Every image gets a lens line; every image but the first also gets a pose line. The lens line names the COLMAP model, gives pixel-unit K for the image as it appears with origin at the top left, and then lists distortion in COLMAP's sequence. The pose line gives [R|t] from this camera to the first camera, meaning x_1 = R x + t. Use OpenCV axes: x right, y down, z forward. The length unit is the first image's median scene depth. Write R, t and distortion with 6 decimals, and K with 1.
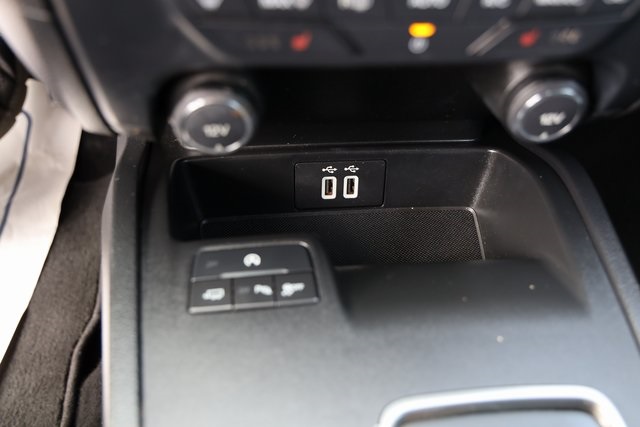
lens RADIAL K [[614.4, 0, 320.0], [0, 614.4, 213.5], [0, 0, 1]] dist [0.007393, 0.029076]
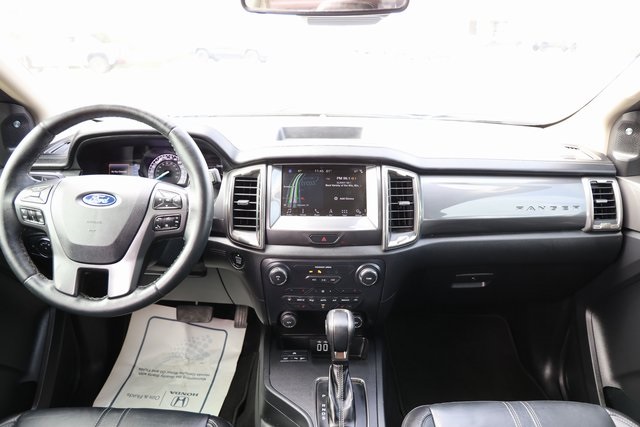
lens RADIAL K [[436.7, 0, 320.0], [0, 436.7, 213.5], [0, 0, 1]] dist [-0.064450, -0.000886]
pose [[0.992988, -0.000450, -0.118217, 0.472791], [-0.056219, 0.877883, -0.475564, 0.707637], [0.103995, 0.478875, 0.871702, -2.356524]]
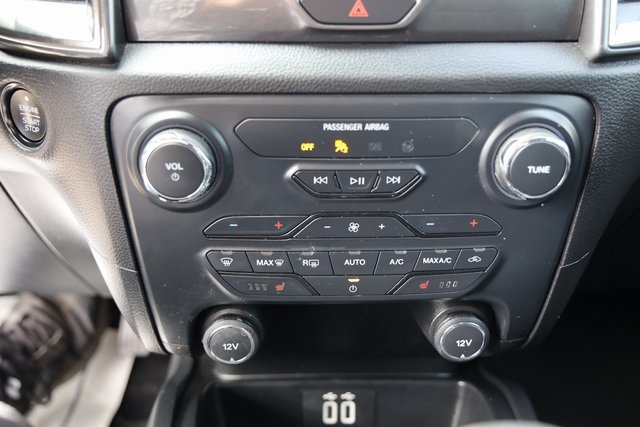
lens RADIAL K [[614.4, 0, 320.0], [0, 614.4, 213.5], [0, 0, 1]] dist [0.007393, 0.029076]
pose [[0.995667, -0.012064, -0.092209, 0.166911], [-0.028083, 0.906253, -0.421802, 0.173080], [0.088653, 0.422564, 0.901987, -0.413914]]
